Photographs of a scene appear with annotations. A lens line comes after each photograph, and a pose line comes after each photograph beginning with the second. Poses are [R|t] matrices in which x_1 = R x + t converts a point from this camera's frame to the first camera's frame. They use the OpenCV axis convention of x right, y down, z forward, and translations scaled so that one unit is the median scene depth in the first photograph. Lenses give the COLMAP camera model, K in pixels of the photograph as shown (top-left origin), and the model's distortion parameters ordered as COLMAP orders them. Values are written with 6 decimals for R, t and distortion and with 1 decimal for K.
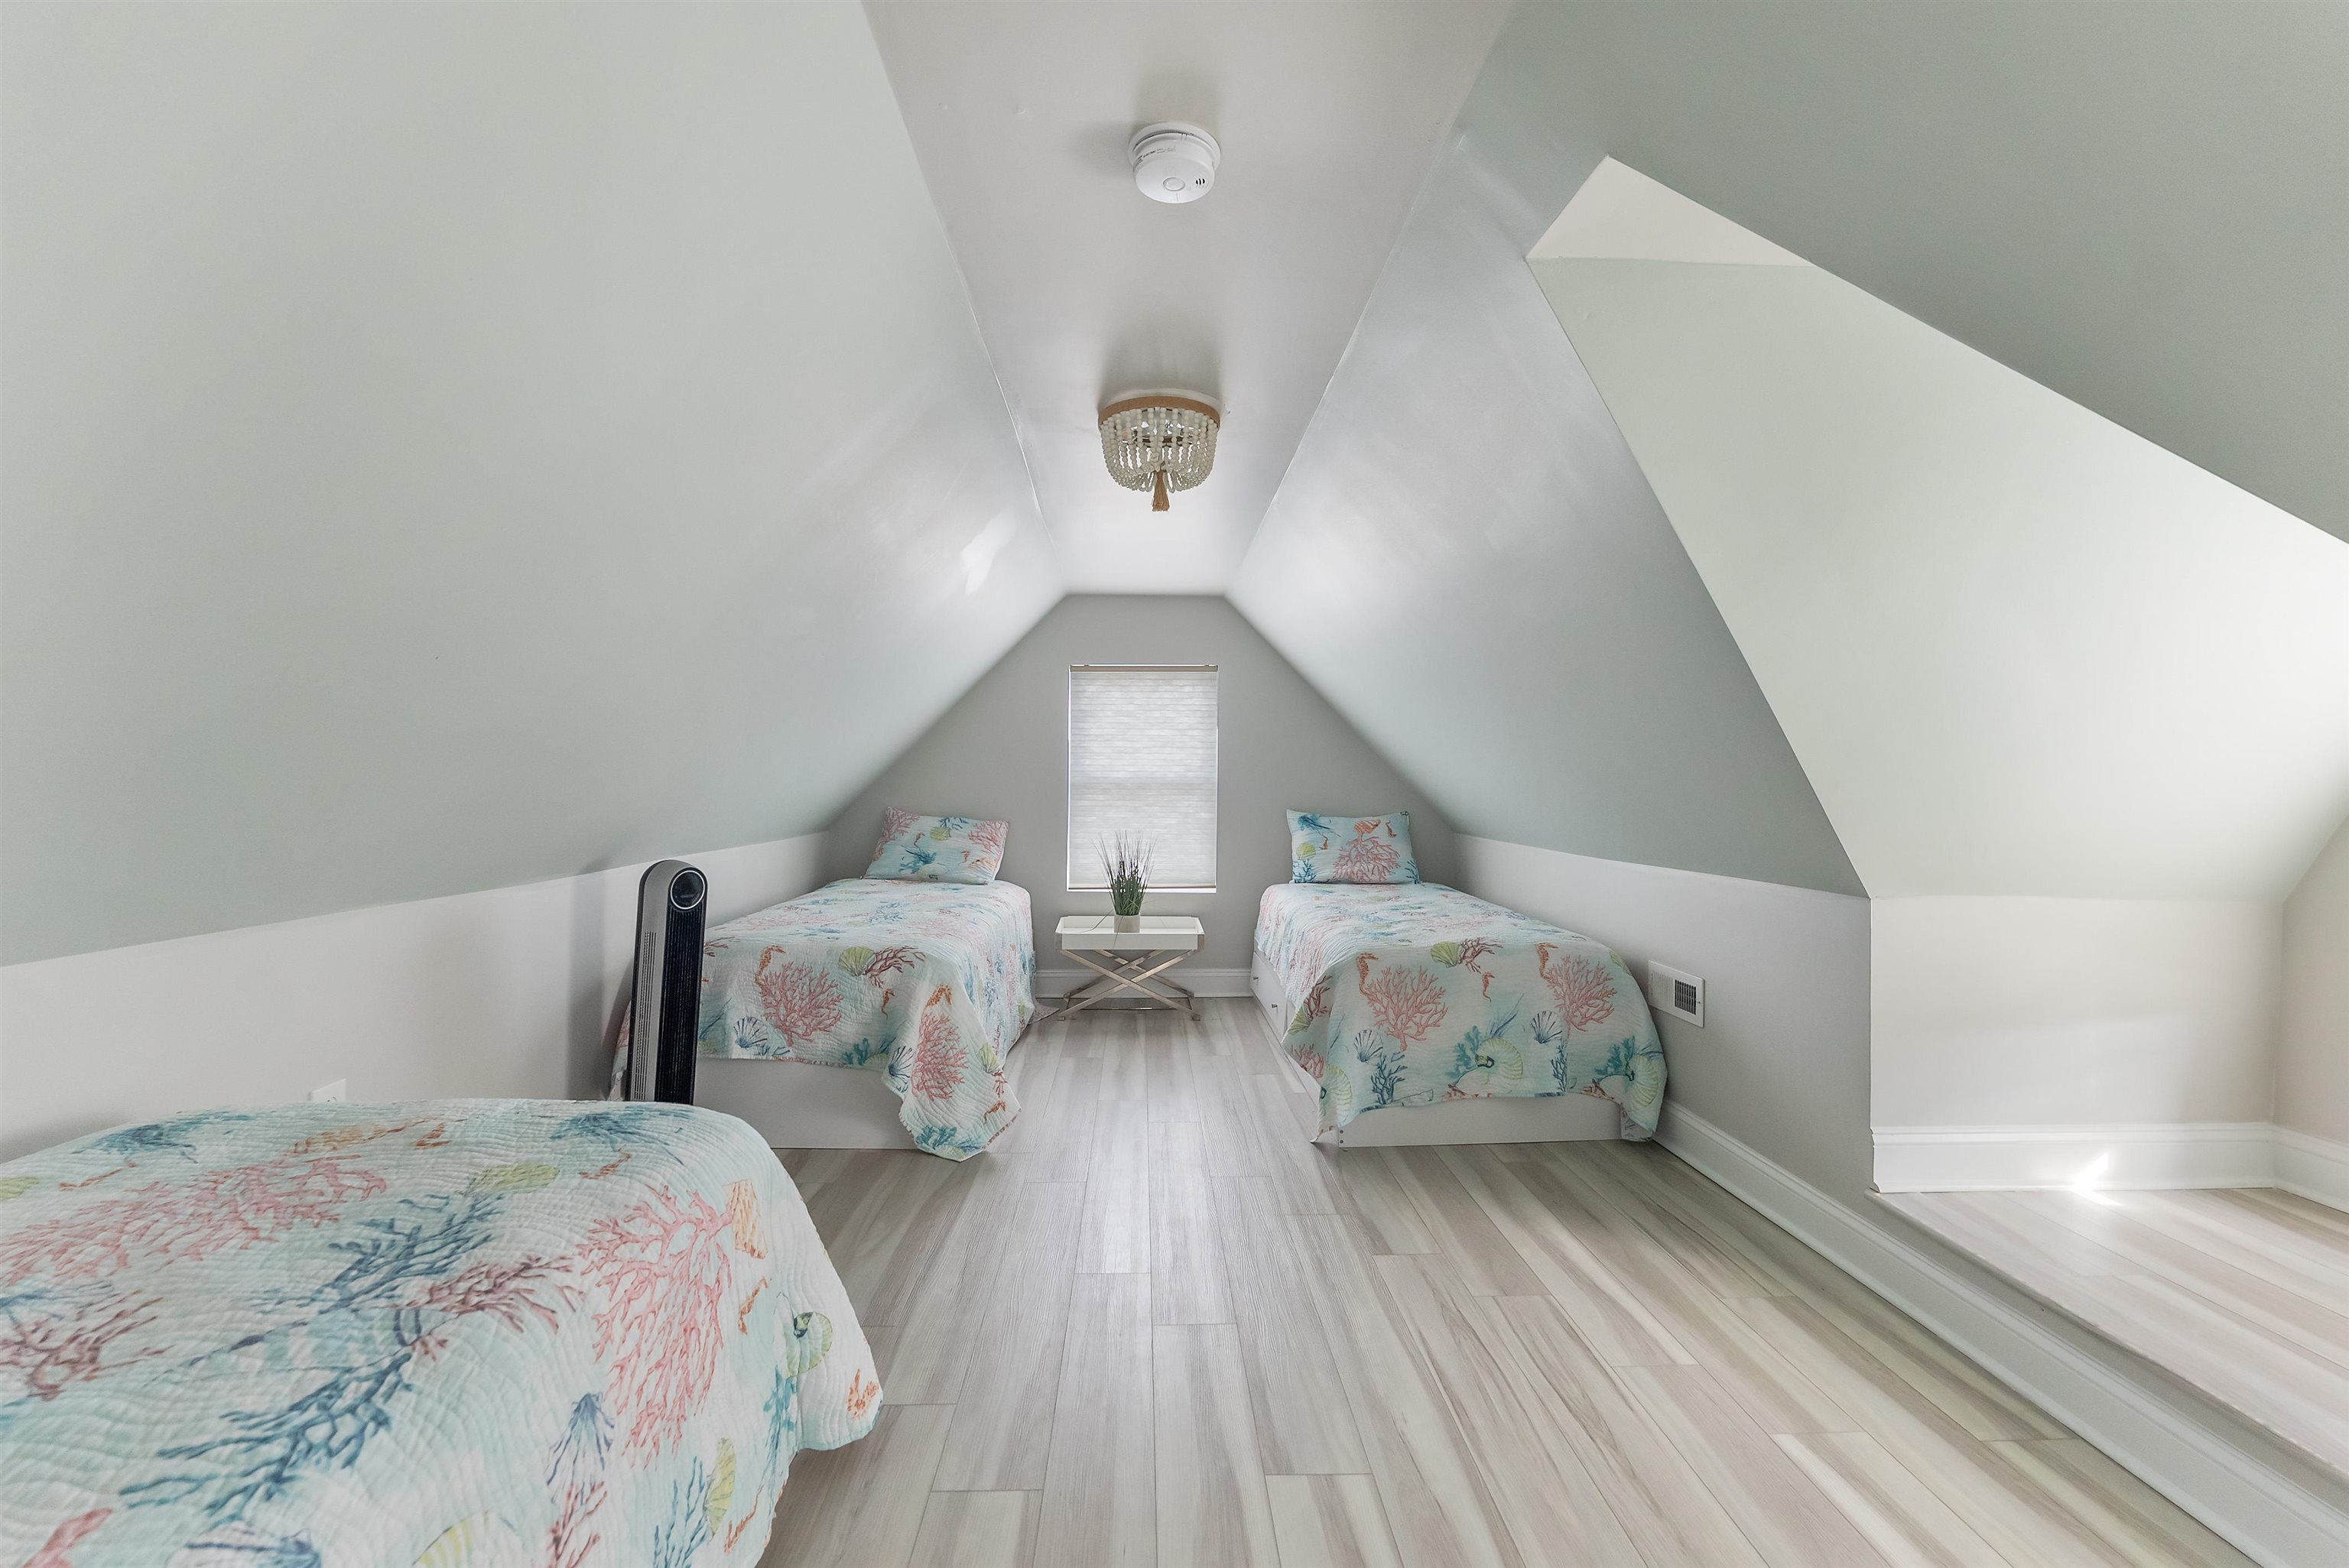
lens RADIAL K [[978.2, 0, 1177.4], [0, 978.2, 781.6], [0, 0, 1]] dist [-0.000824, 0.000409]
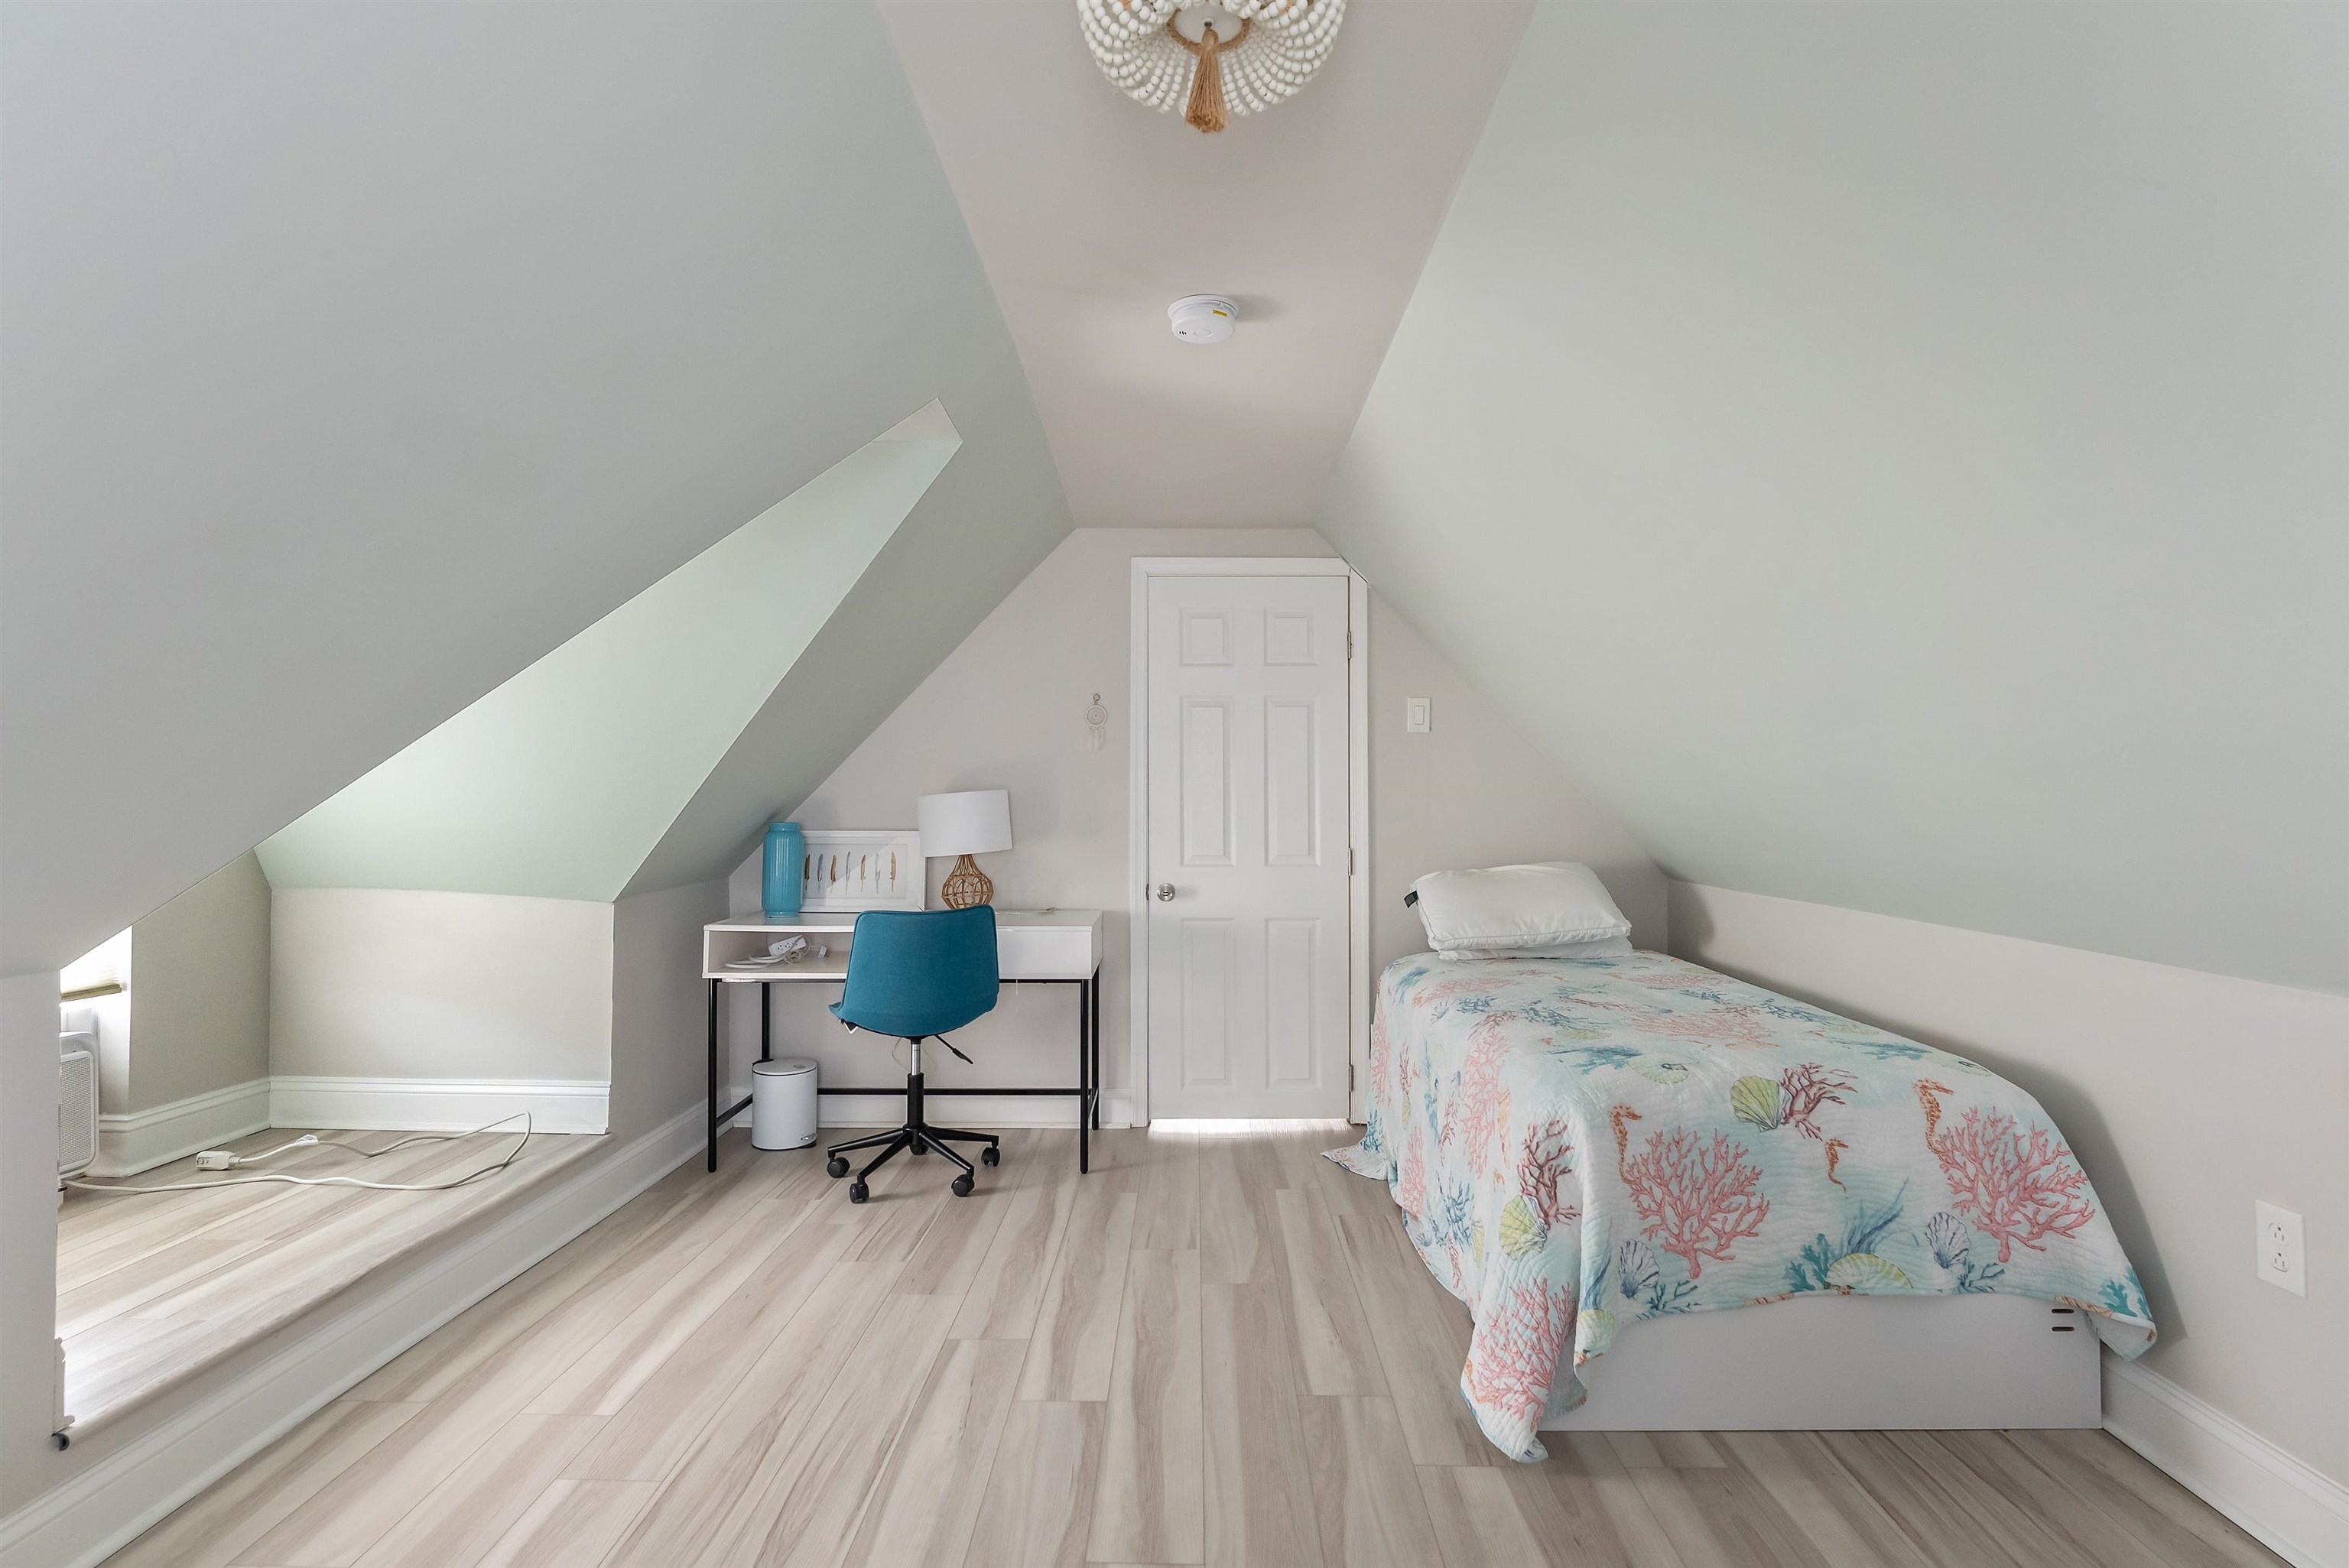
lens RADIAL K [[1149.5, 0, 1175.2], [0, 1149.5, 786.0], [0, 0, 1]] dist [-0.000223, -0.000021]
pose [[-0.998489, -0.010307, 0.053969, -0.057581], [-0.010789, 0.999904, -0.008647, 0.003836], [-0.053874, -0.009216, -0.998505, 2.489089]]
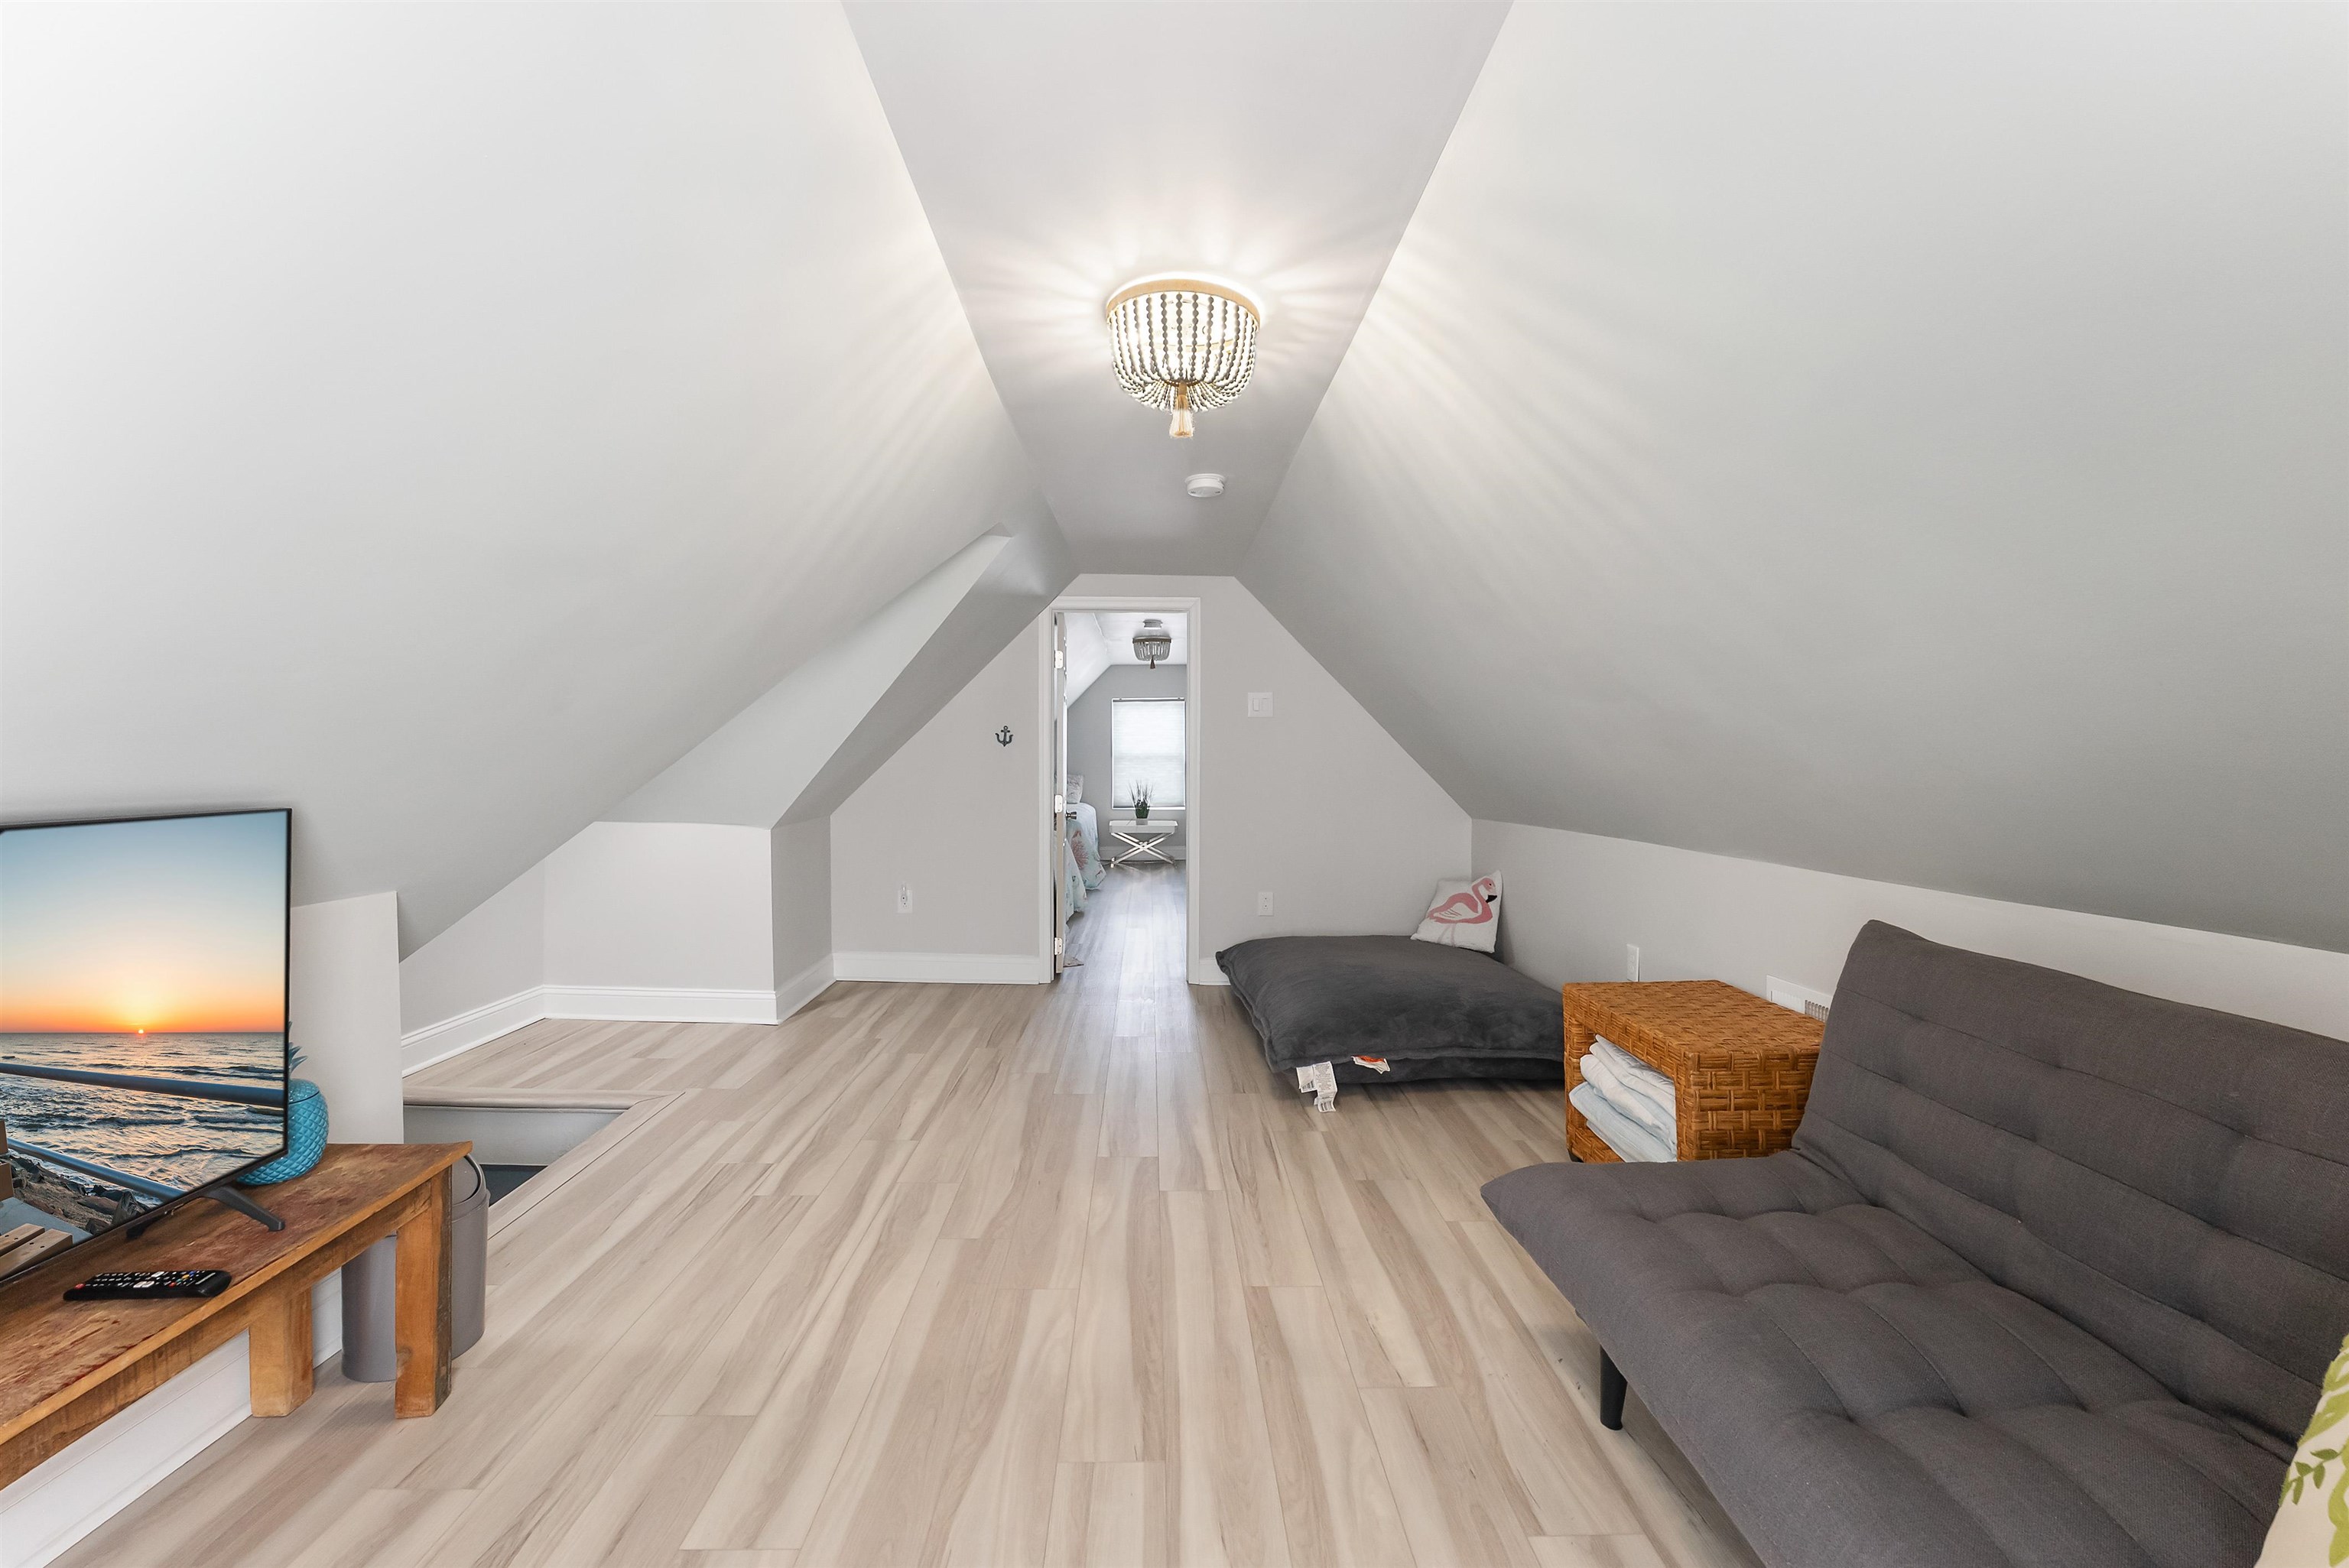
lens RADIAL K [[978.2, 0, 1170.7], [0, 978.2, 775.6], [0, 0, 1]] dist [-0.000824, 0.000409]
pose [[0.999929, -0.004459, -0.011009, 0.005611], [0.004522, 0.999973, 0.005760, 0.005165], [0.010983, -0.005810, 0.999923, -0.178354]]
